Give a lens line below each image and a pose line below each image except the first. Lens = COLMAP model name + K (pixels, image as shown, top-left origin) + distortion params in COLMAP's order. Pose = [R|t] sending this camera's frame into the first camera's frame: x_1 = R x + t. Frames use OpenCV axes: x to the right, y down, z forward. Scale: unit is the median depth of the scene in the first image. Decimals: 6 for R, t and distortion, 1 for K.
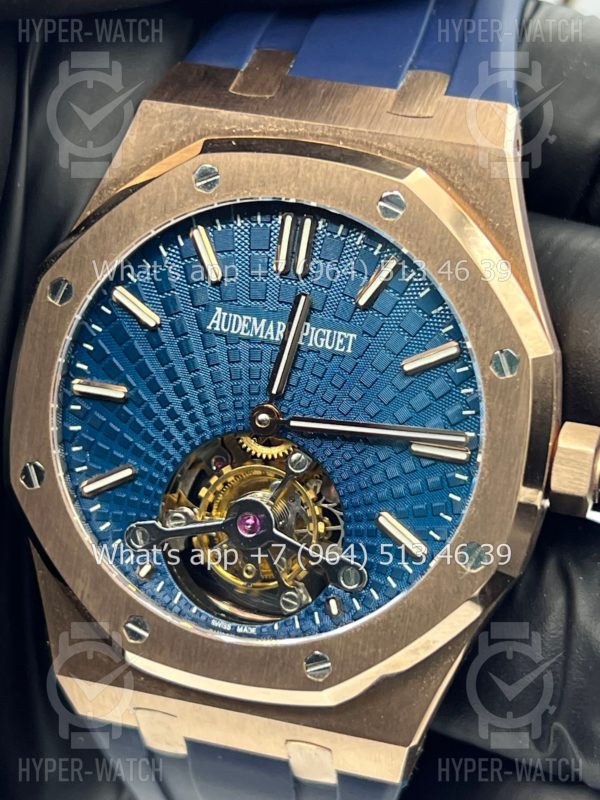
lens RADIAL K [[1921.5, 0, 305.0], [0, 1921.5, 403.1], [0, 0, 1]] dist [0.200870, 0.000000]
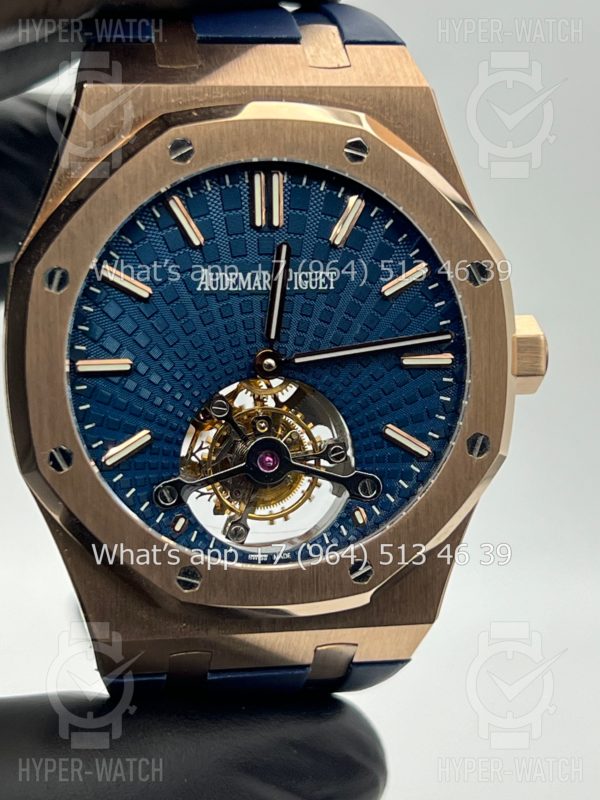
lens RADIAL K [[1921.5, 0, 303.6], [0, 1921.5, 399.3], [0, 0, 1]] dist [0.200870, 0.000000]
pose [[0.896396, -0.196526, 0.397306, -0.436685], [0.176772, 0.980474, 0.086158, -0.061469], [-0.406480, -0.006999, 0.913633, -0.000181]]
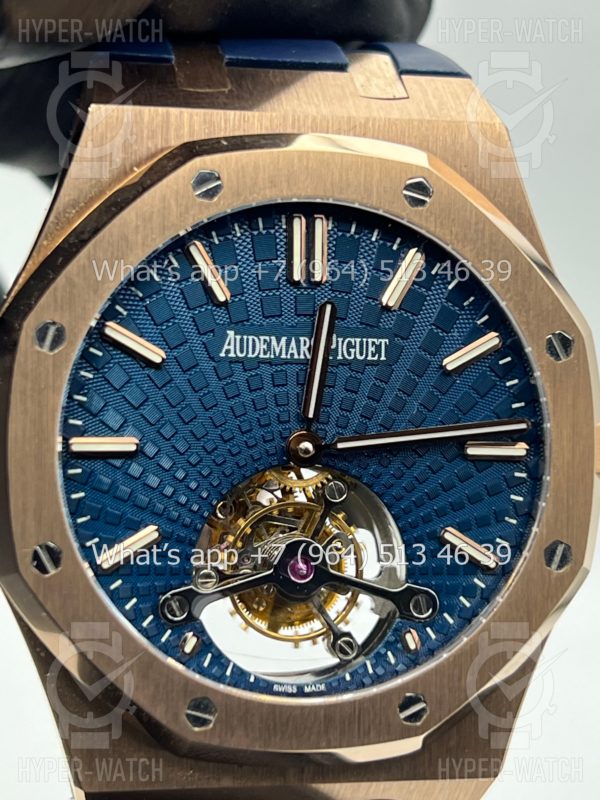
lens RADIAL K [[1921.5, 0, 295.2], [0, 1921.5, 393.1], [0, 0, 1]] dist [0.200870, 0.000000]
pose [[0.891863, -0.141595, 0.429571, -0.400611], [0.152333, 0.988284, 0.009488, -0.025567], [-0.425881, 0.056976, 0.902983, 0.198702]]
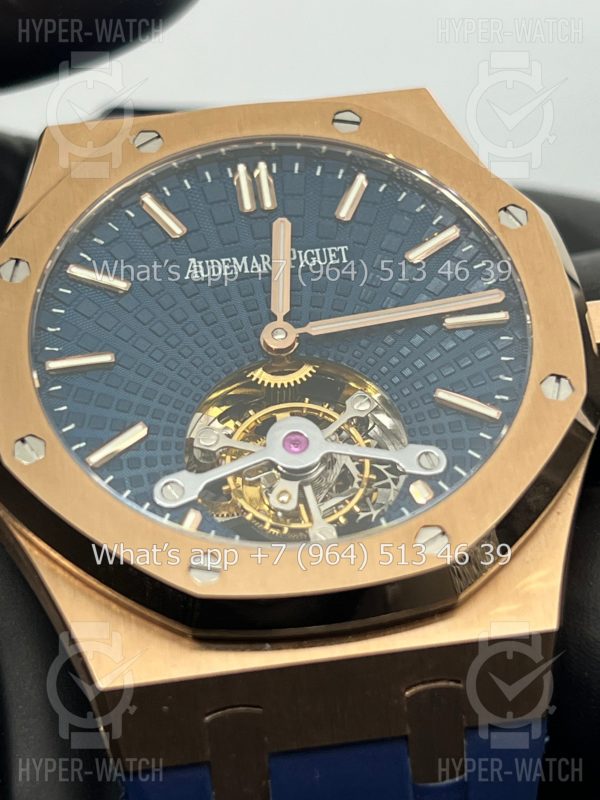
lens RADIAL K [[1921.5, 0, 300.0], [0, 1921.5, 398.4], [0, 0, 1]] dist [0.200870, 0.000000]
pose [[0.924673, -0.115552, 0.362805, -0.338128], [0.303921, 0.797979, -0.520444, 0.497058], [-0.229373, 0.591504, 0.772988, 0.322151]]
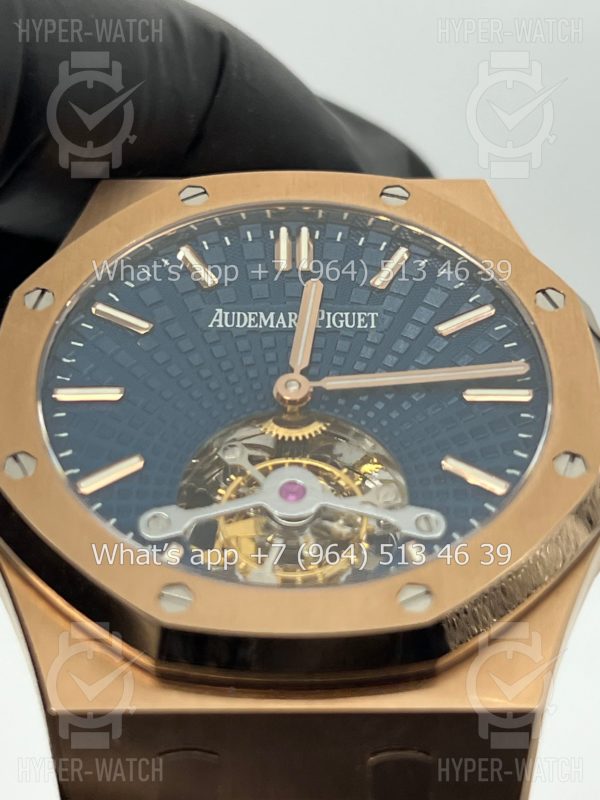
lens RADIAL K [[1921.5, 0, 299.1], [0, 1921.5, 402.5], [0, 0, 1]] dist [0.200870, 0.000000]
pose [[0.958774, 0.029044, 0.282681, -0.263533], [0.167359, 0.746230, -0.644307, 0.572917], [-0.229658, 0.665054, 0.710605, 0.381491]]
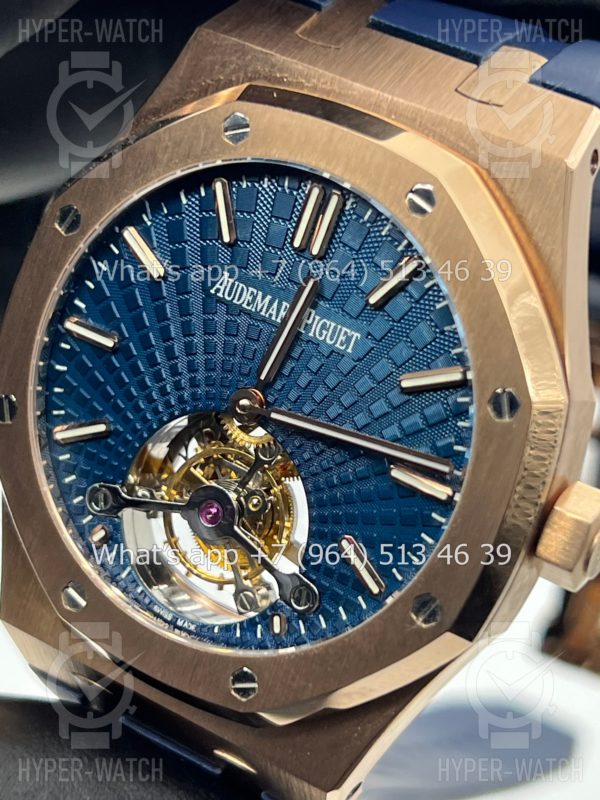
lens RADIAL K [[1921.5, 0, 294.9], [0, 1921.5, 400.8], [0, 0, 1]] dist [0.200870, 0.000000]
pose [[0.959448, 0.211222, -0.186665, 0.167742], [-0.197310, 0.976162, 0.090419, -0.079112], [0.201314, -0.049922, 0.978254, 0.121832]]
